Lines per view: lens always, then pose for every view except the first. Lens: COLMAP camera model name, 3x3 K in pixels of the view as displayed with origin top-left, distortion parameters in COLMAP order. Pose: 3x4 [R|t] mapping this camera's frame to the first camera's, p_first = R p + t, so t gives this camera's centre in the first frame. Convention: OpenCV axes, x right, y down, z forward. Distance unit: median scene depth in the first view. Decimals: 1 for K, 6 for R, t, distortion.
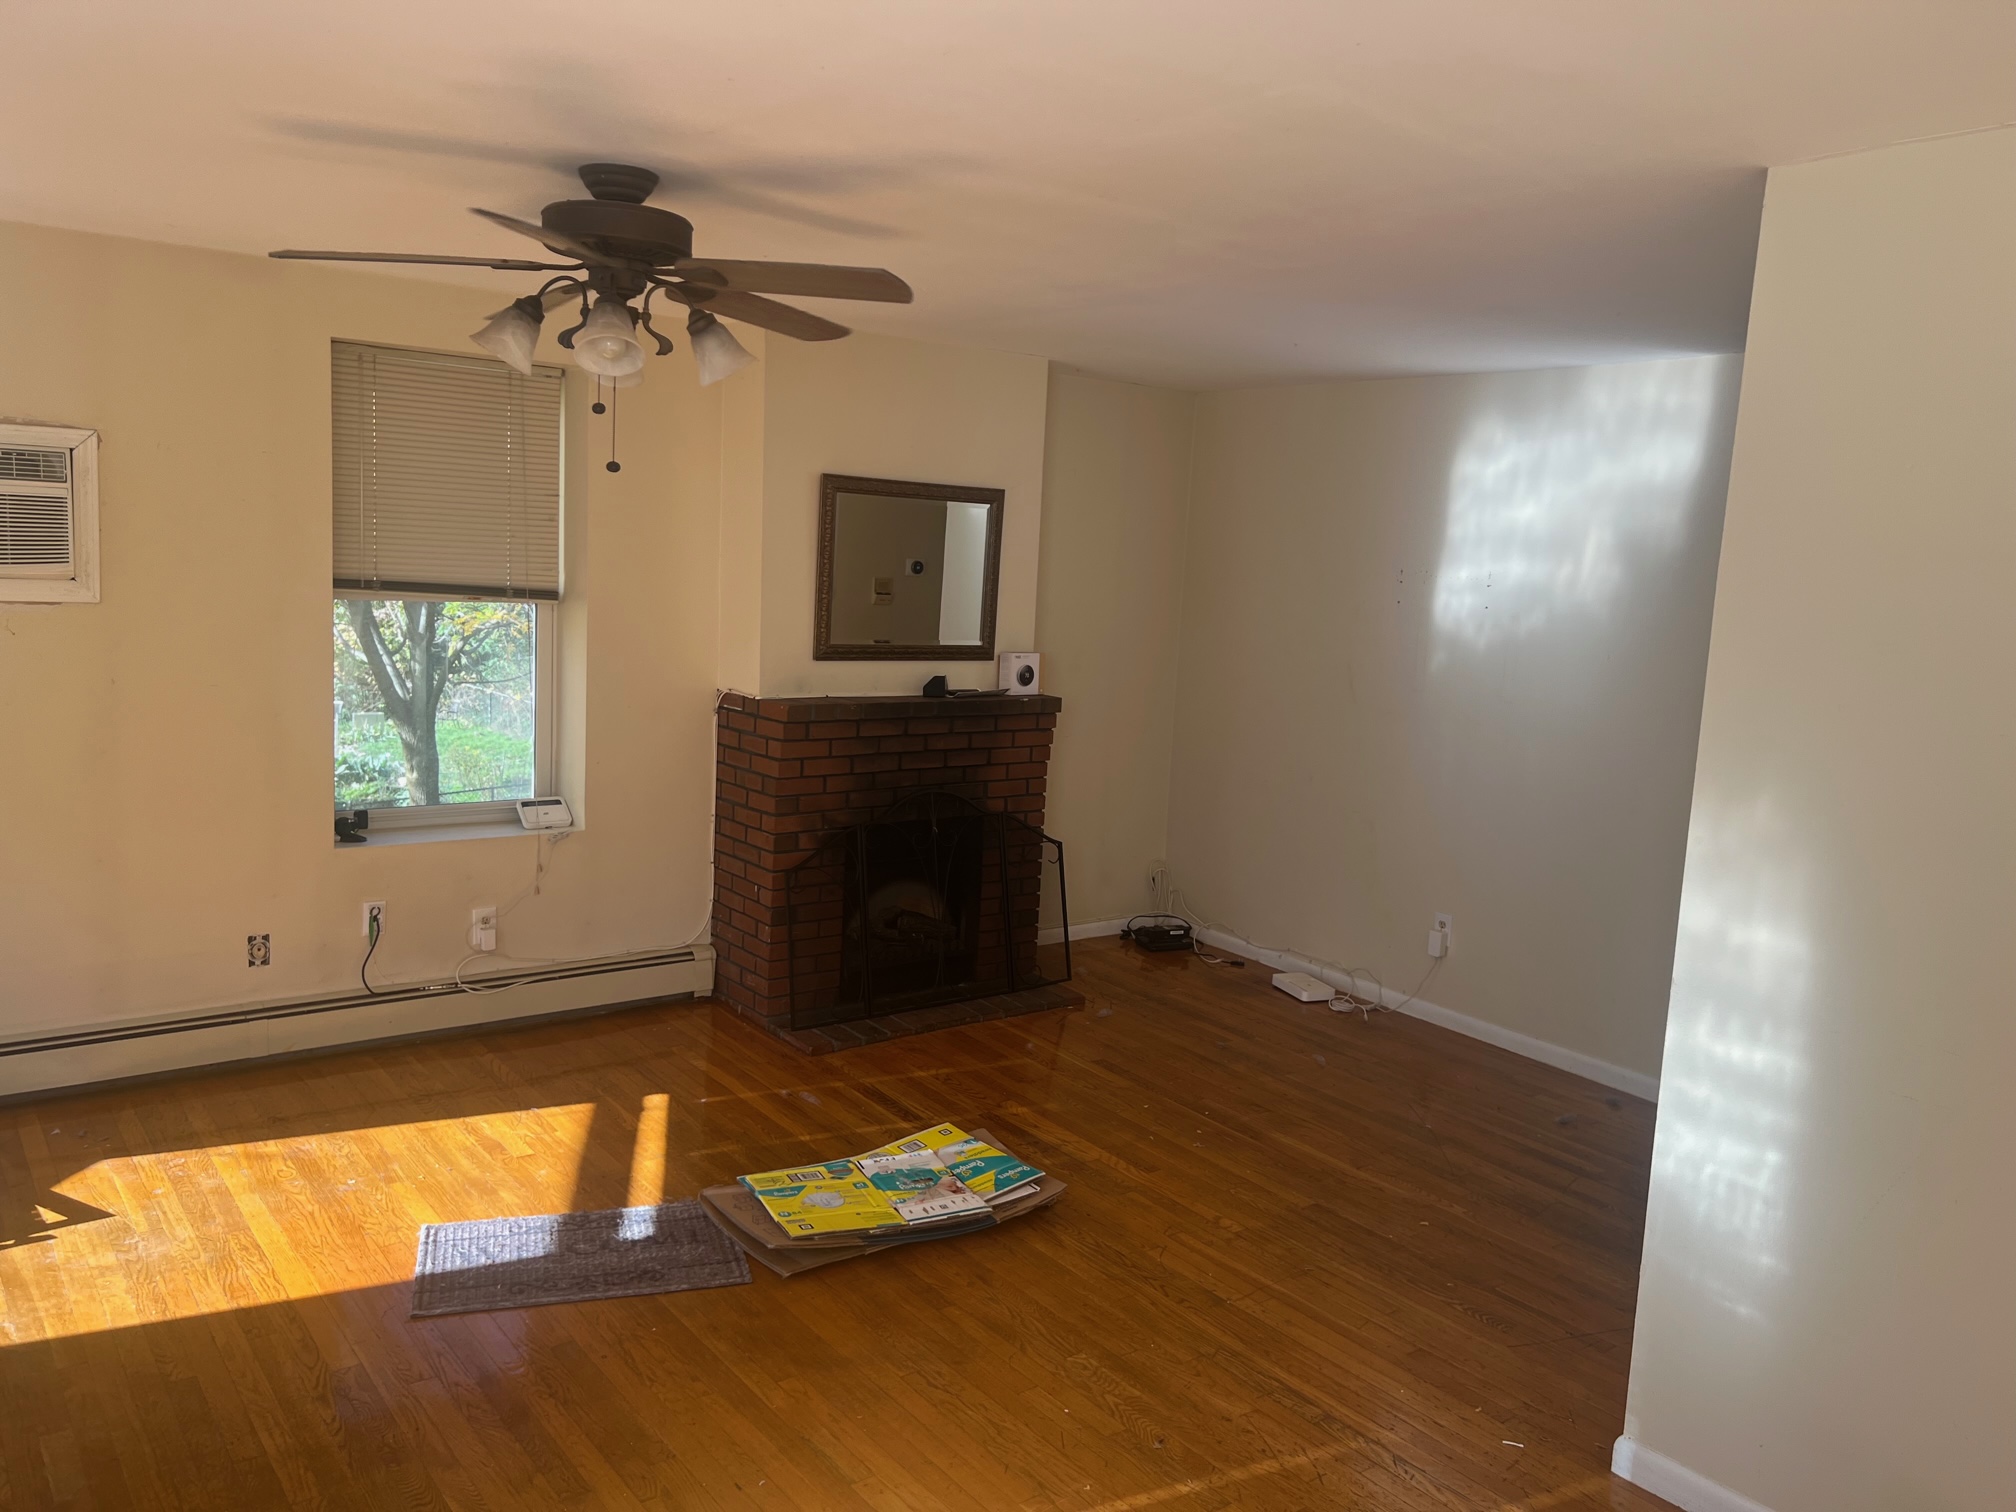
lens RADIAL K [[1509.8, 0, 988.3], [0, 1509.8, 753.7], [0, 0, 1]] dist [0.071563, -0.061984]
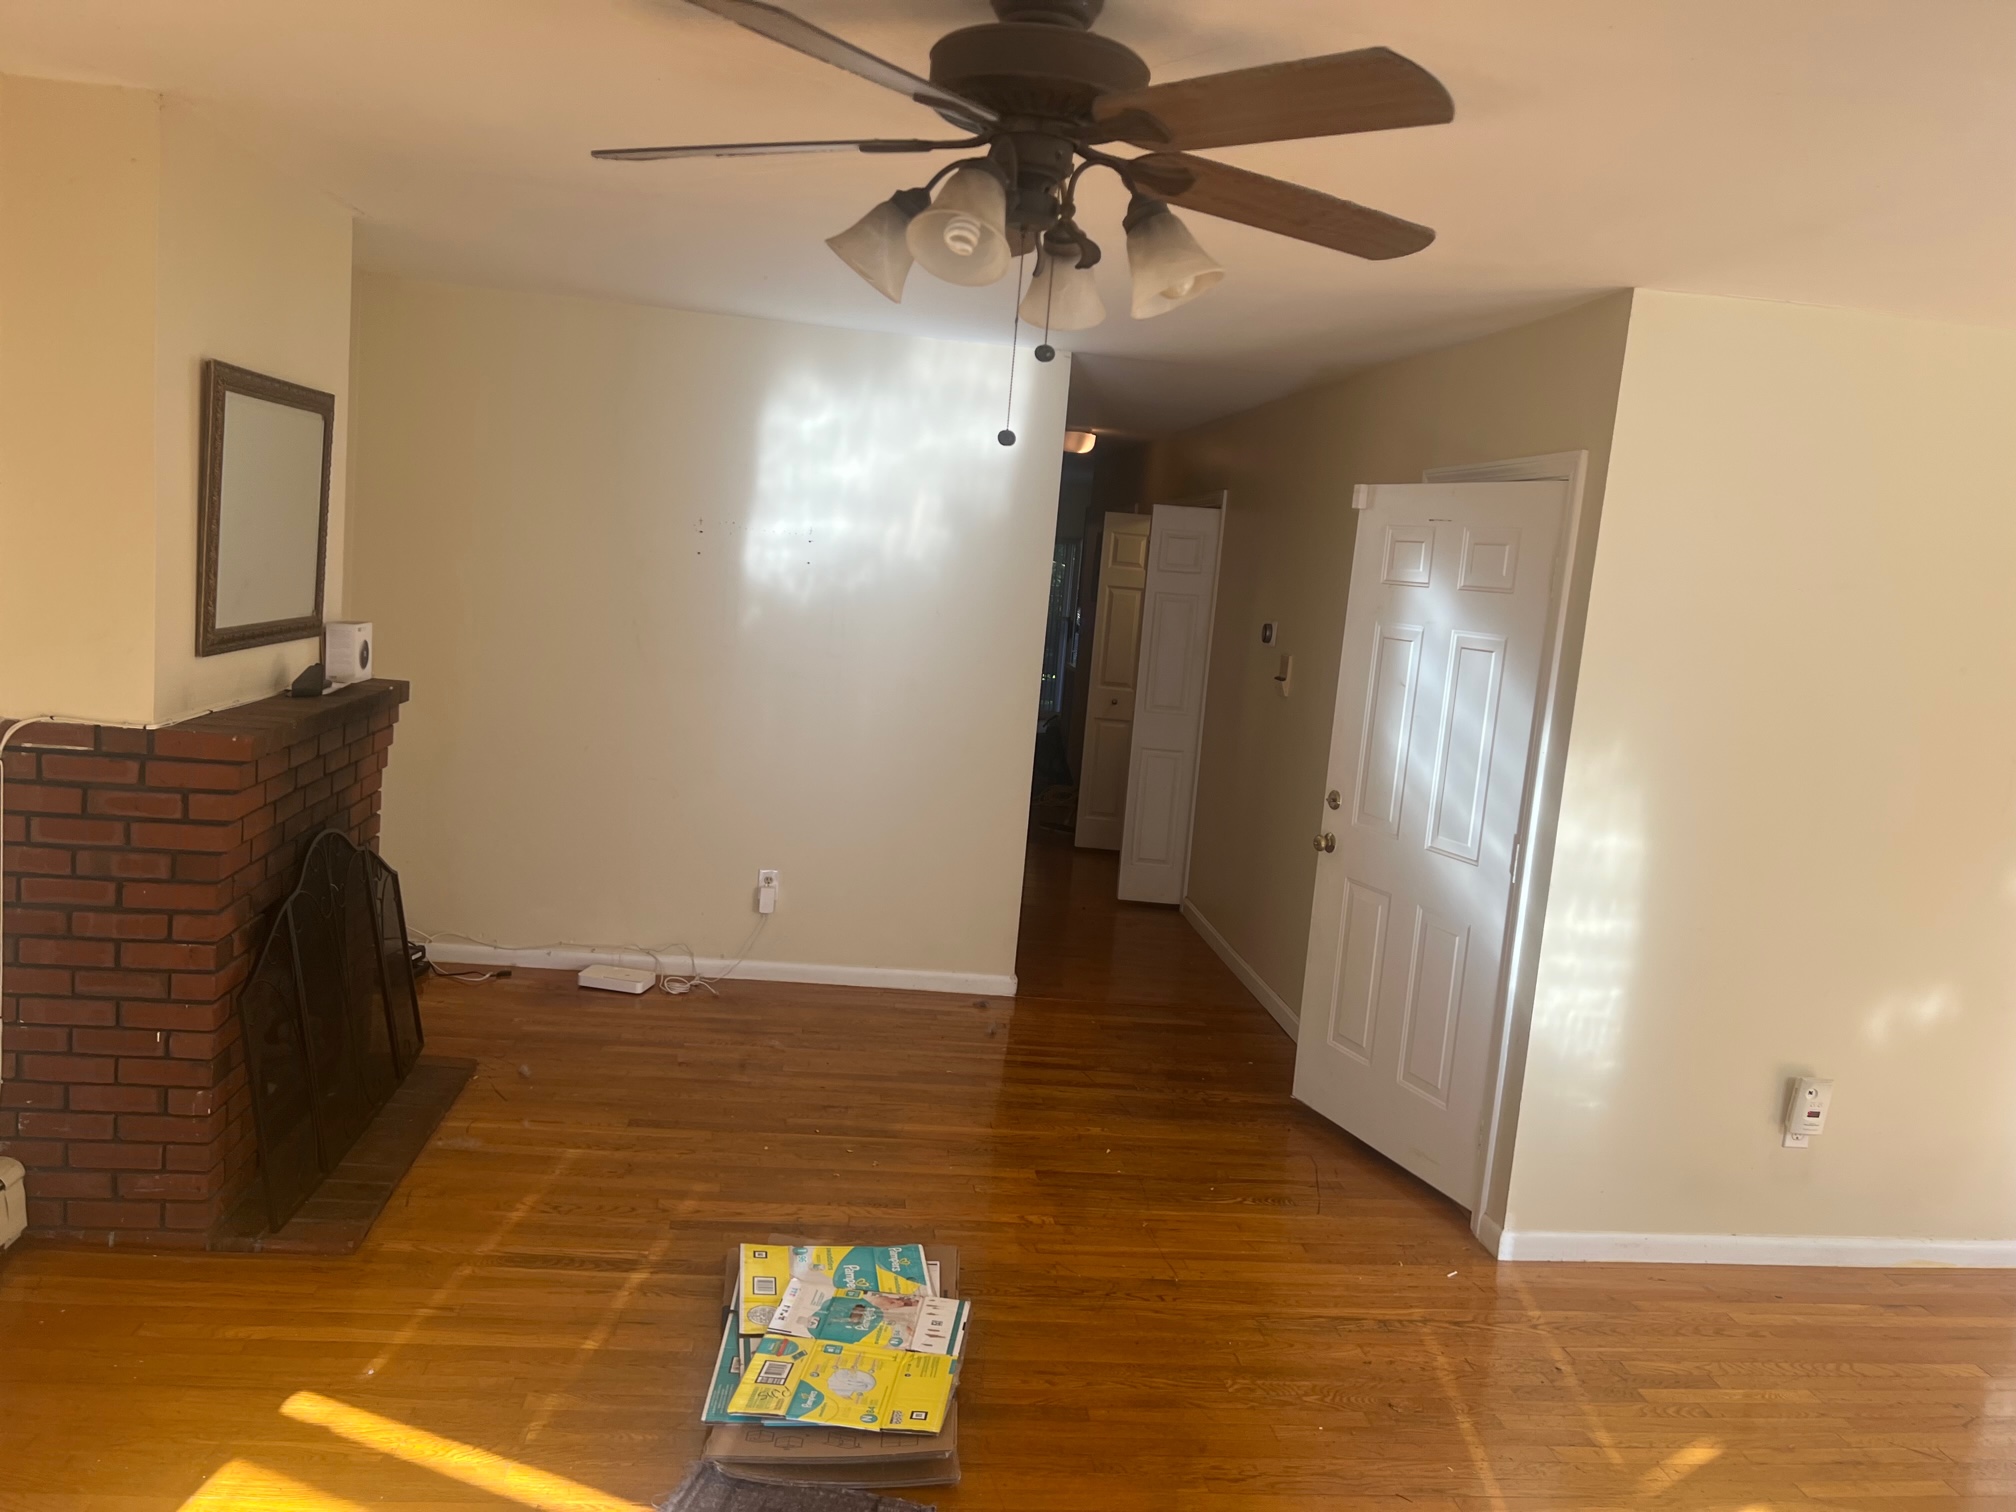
lens RADIAL K [[1509.8, 0, 1015.7], [0, 1509.8, 754.8], [0, 0, 1]] dist [0.071563, -0.061984]
pose [[0.512661, -0.118140, 0.850424, -0.513779], [0.055081, 0.992973, 0.104738, -0.073567], [-0.856822, -0.006853, 0.515566, 0.400341]]
